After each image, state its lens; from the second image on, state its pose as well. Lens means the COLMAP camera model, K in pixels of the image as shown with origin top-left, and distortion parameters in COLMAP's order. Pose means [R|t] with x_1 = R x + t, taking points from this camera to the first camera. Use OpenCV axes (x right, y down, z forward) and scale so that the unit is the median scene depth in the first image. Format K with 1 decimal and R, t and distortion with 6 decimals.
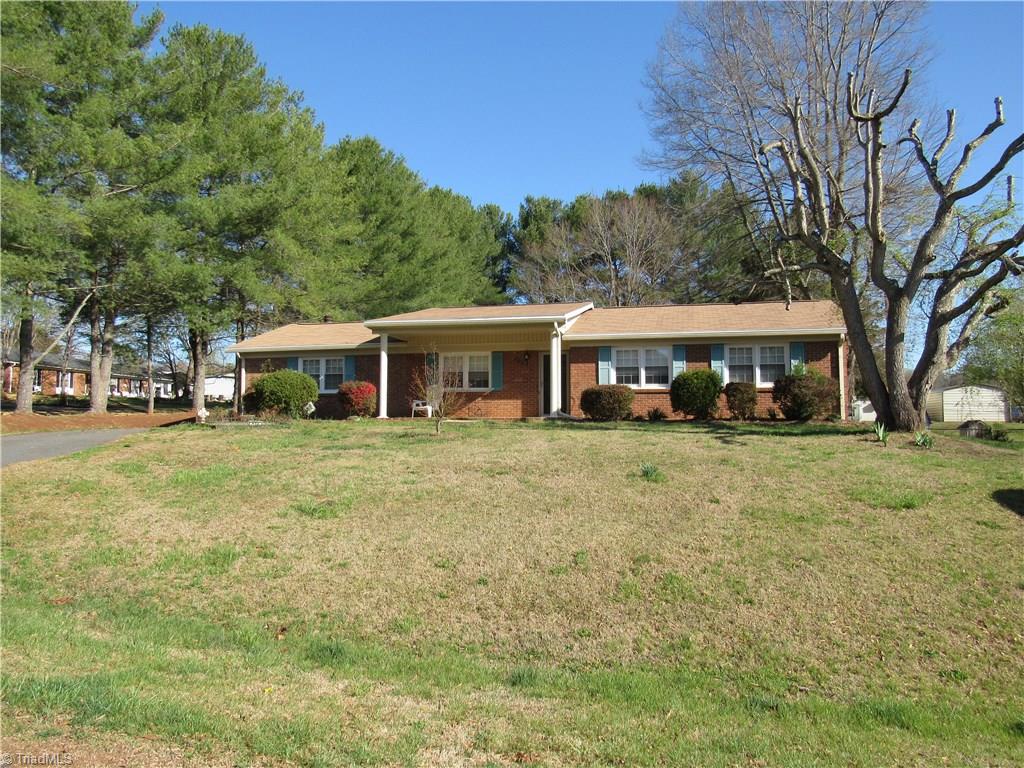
lens RADIAL K [[736.4, 0, 516.6], [0, 736.4, 377.4], [0, 0, 1]] dist [-0.027198, 0.007757]
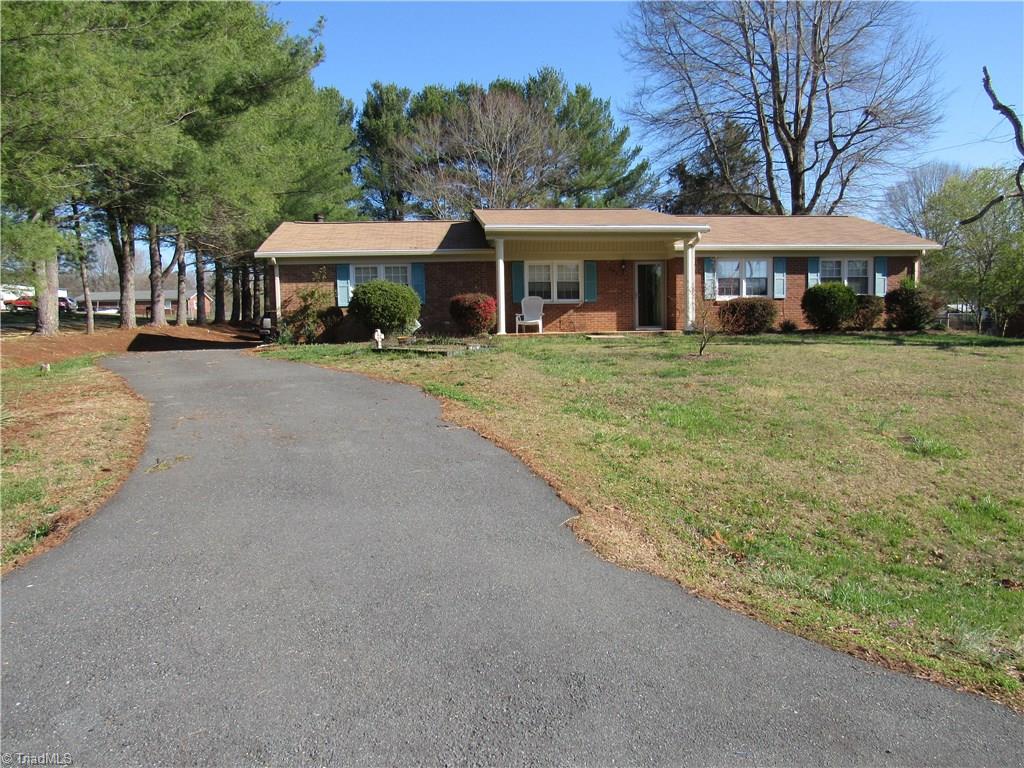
lens RADIAL K [[736.4, 0, 514.5], [0, 736.4, 387.5], [0, 0, 1]] dist [-0.027198, 0.007757]
pose [[0.940806, -0.044909, 0.335957, -0.444054], [-0.003184, 0.989969, 0.141250, -0.007014], [-0.338930, -0.133959, 0.931226, 0.135175]]
